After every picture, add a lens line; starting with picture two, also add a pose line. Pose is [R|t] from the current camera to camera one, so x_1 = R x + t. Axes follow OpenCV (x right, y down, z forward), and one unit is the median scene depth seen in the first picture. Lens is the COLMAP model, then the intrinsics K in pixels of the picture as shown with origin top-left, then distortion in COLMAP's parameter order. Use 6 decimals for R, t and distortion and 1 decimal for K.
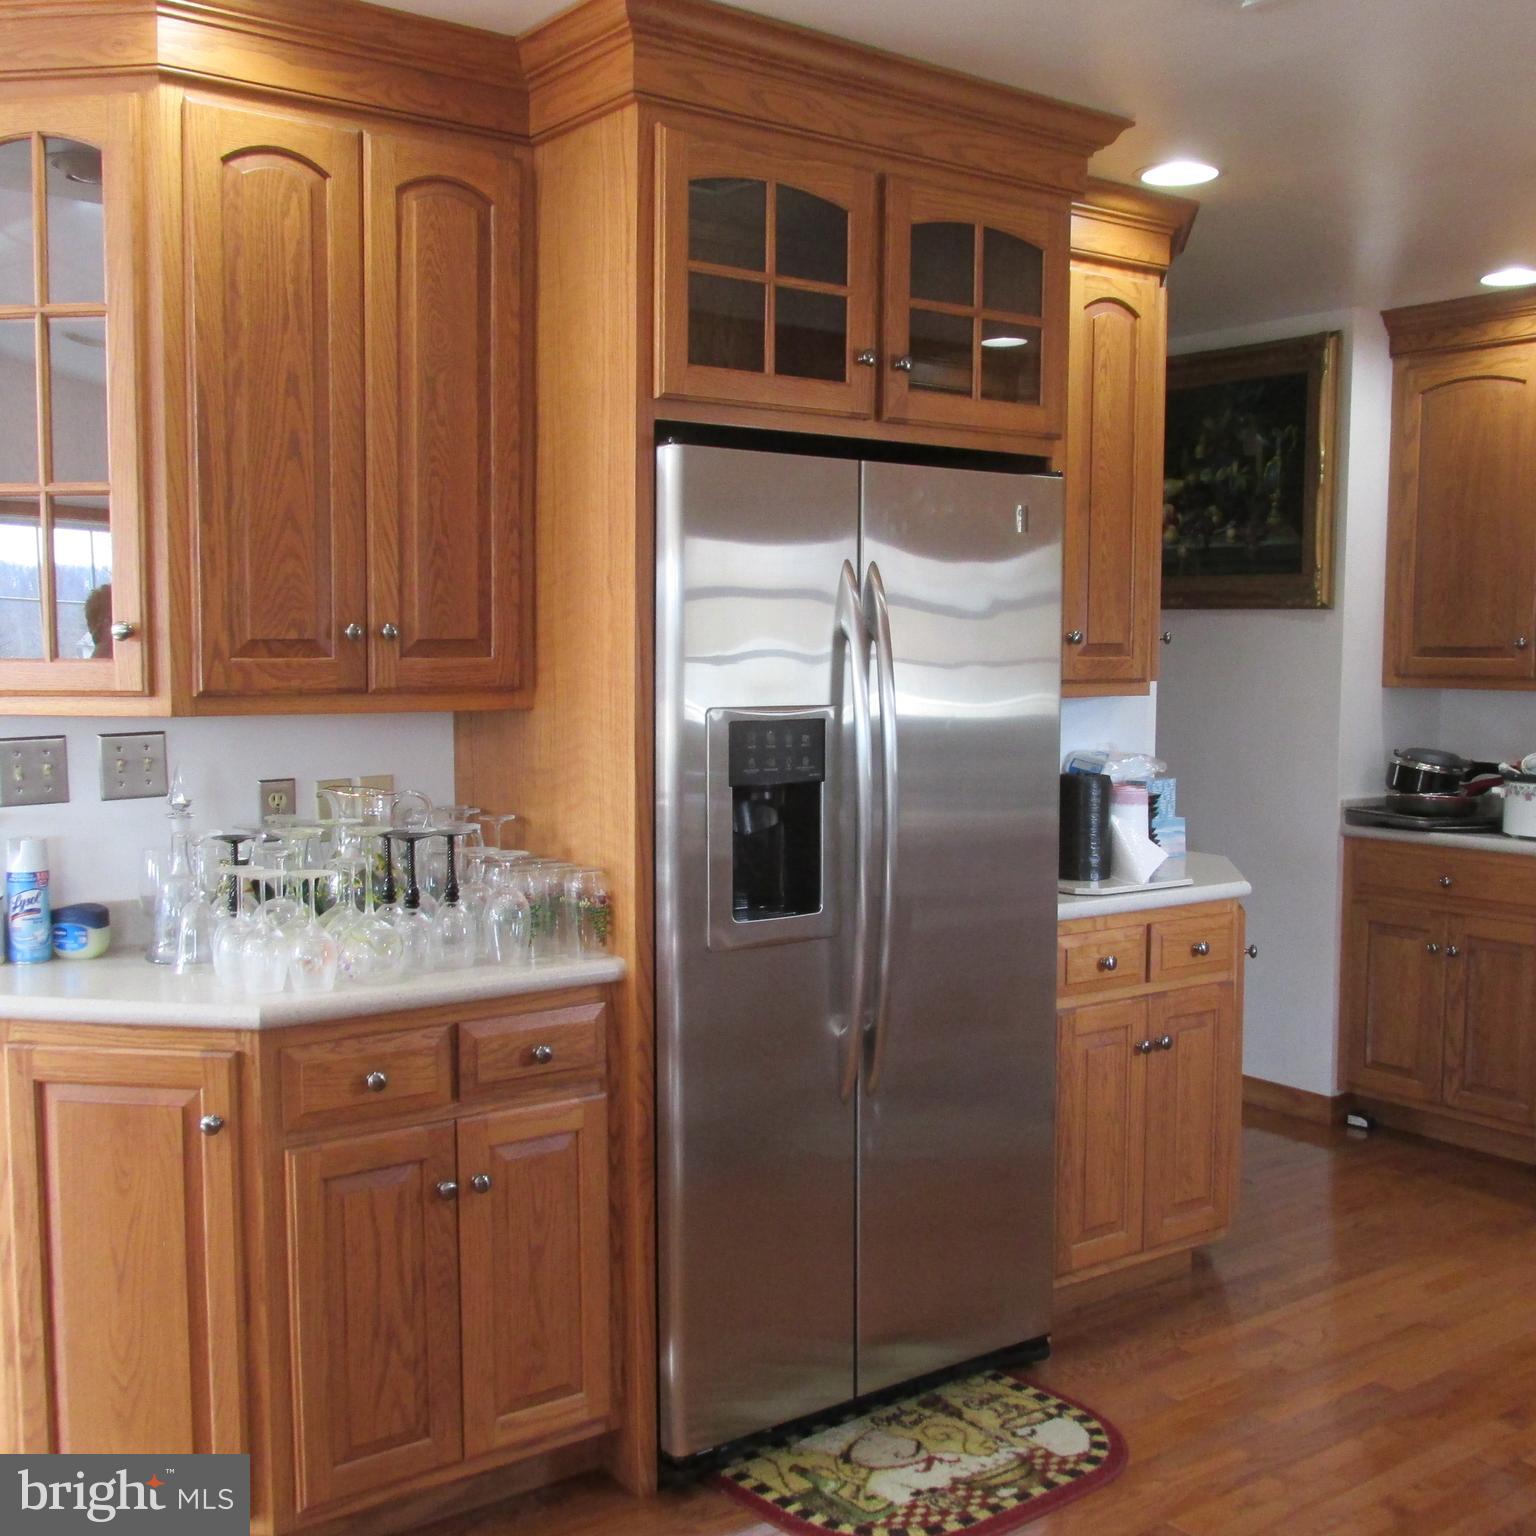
lens RADIAL K [[1745.3, 0, 767.6], [0, 1745.3, 762.9], [0, 0, 1]] dist [-0.004385, 0.000000]
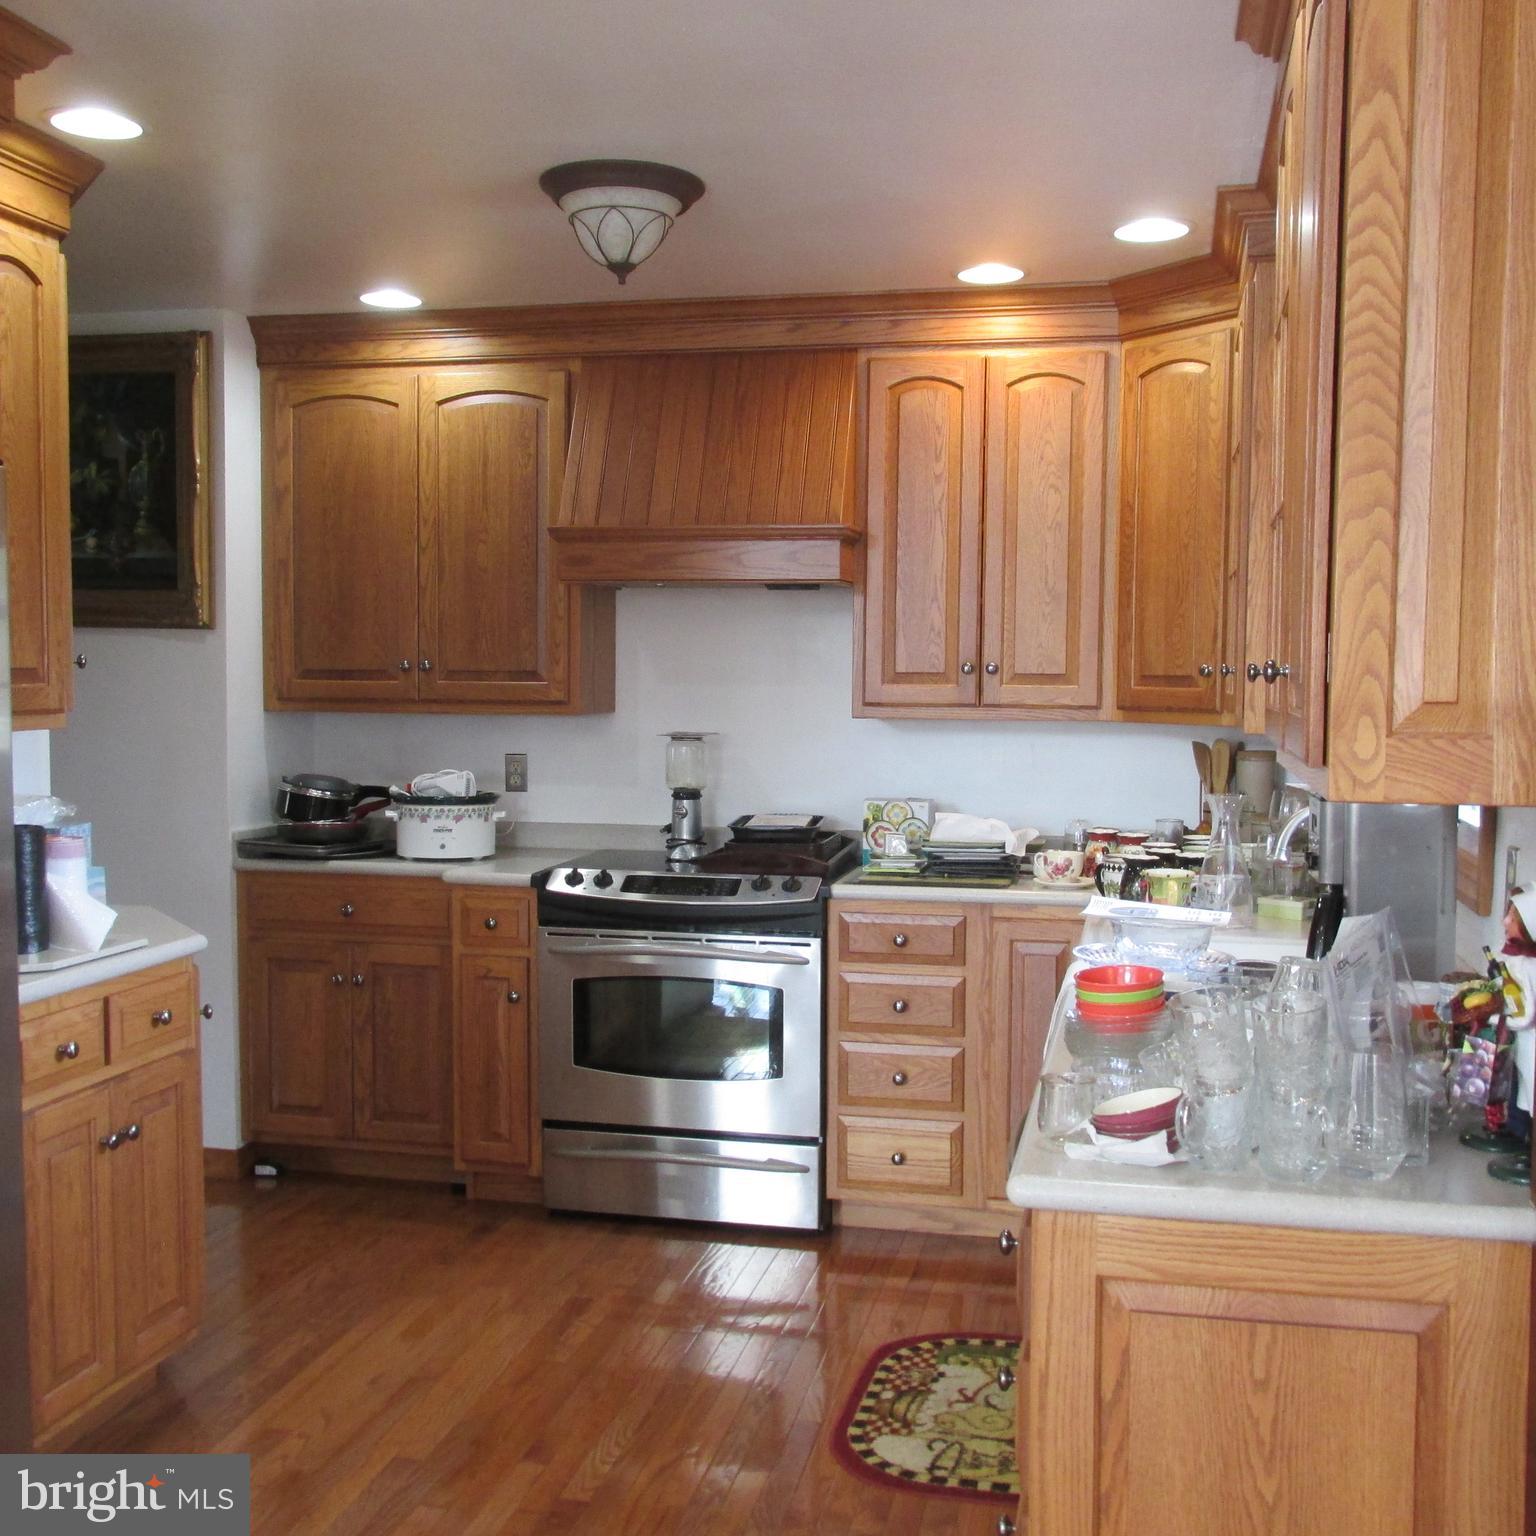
lens RADIAL K [[1745.3, 0, 778.9], [0, 1745.3, 774.6], [0, 0, 1]] dist [-0.004385, 0.000000]
pose [[0.756119, -0.039584, 0.653236, -0.063856], [0.041295, 0.999066, 0.012742, -0.010235], [-0.653130, 0.017341, 0.757047, 0.101247]]
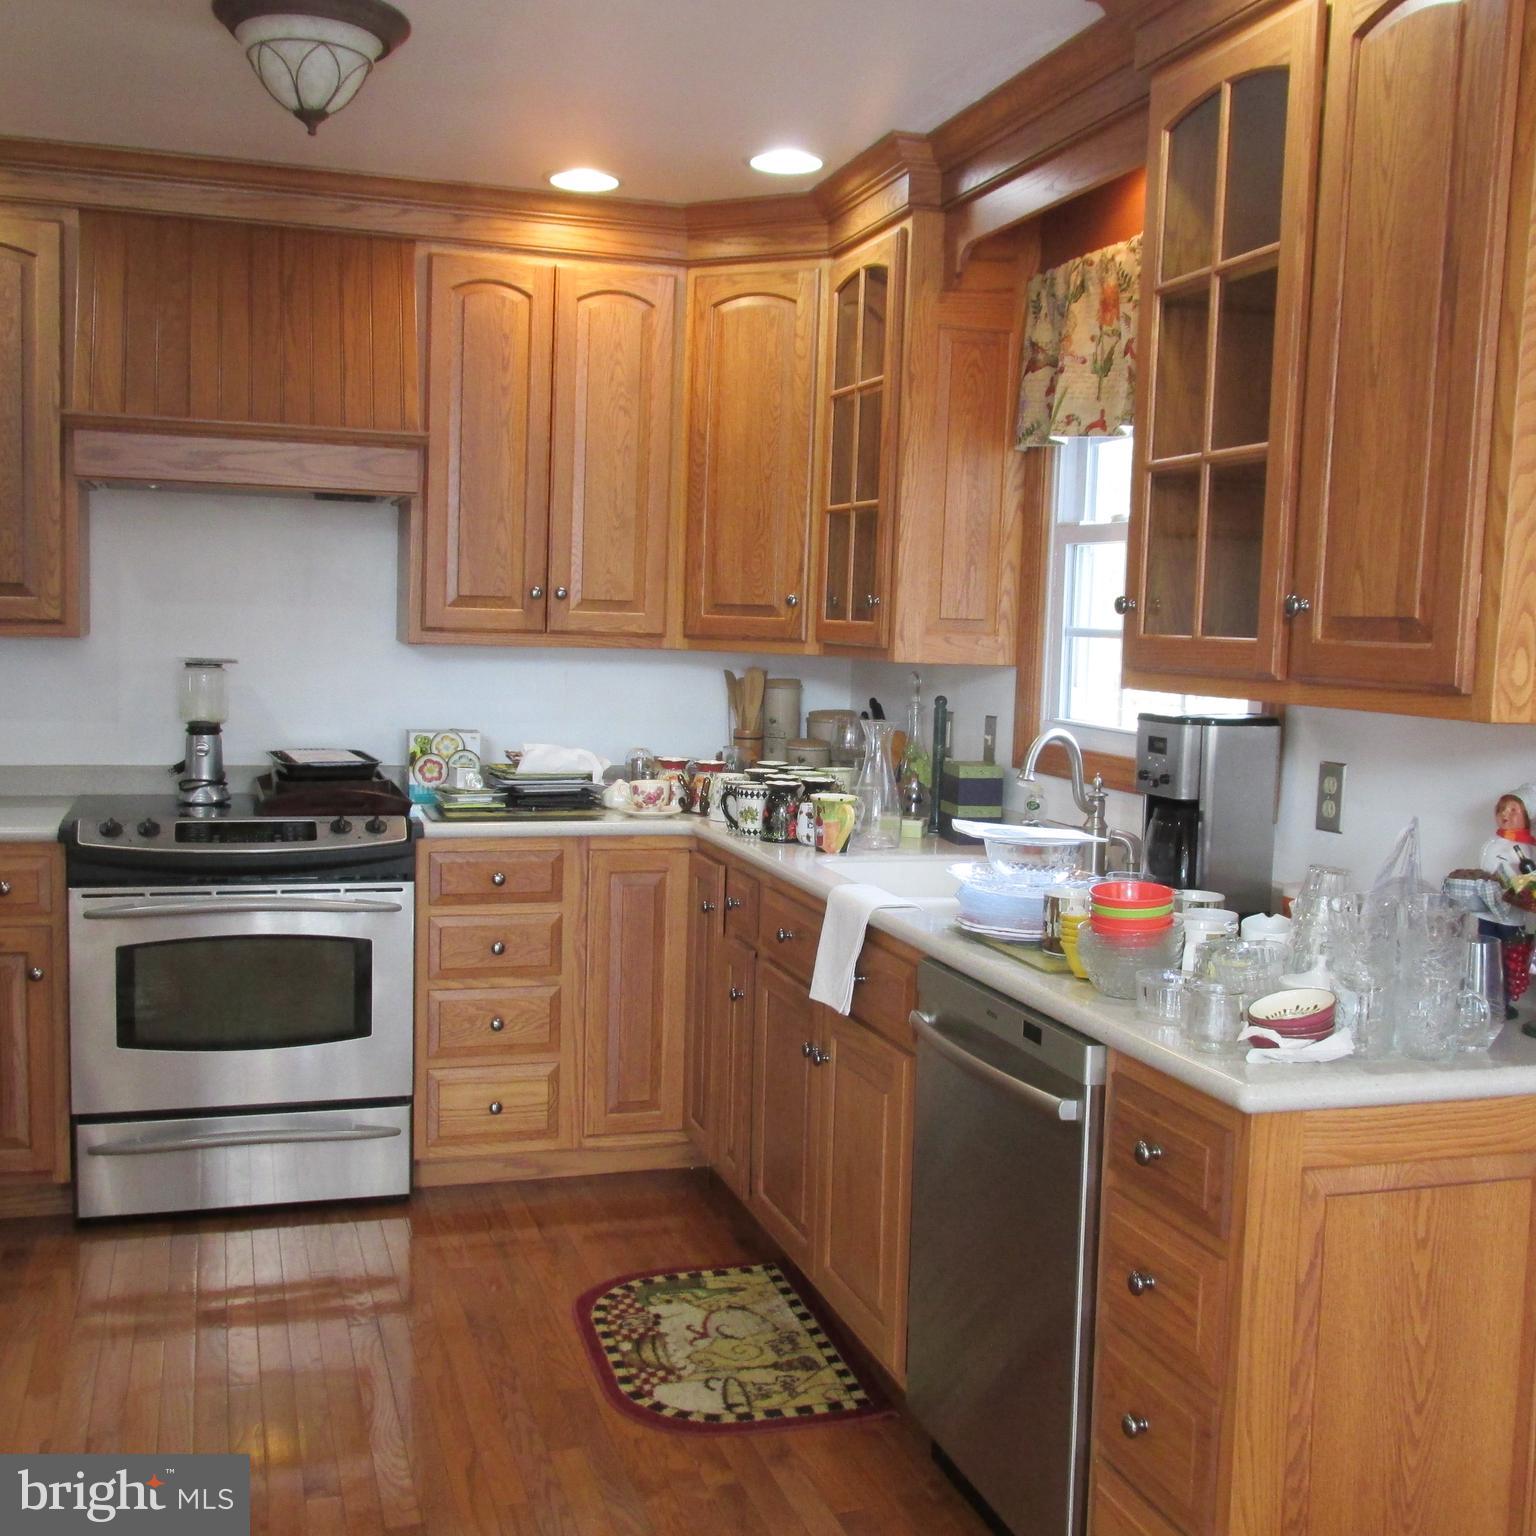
lens RADIAL K [[1745.3, 0, 771.6], [0, 1745.3, 777.4], [0, 0, 1]] dist [-0.004385, 0.000000]
pose [[0.321230, -0.083547, 0.943309, -0.189157], [0.036251, 0.996456, 0.075909, -0.020288], [-0.946307, 0.009812, 0.323120, 0.340290]]
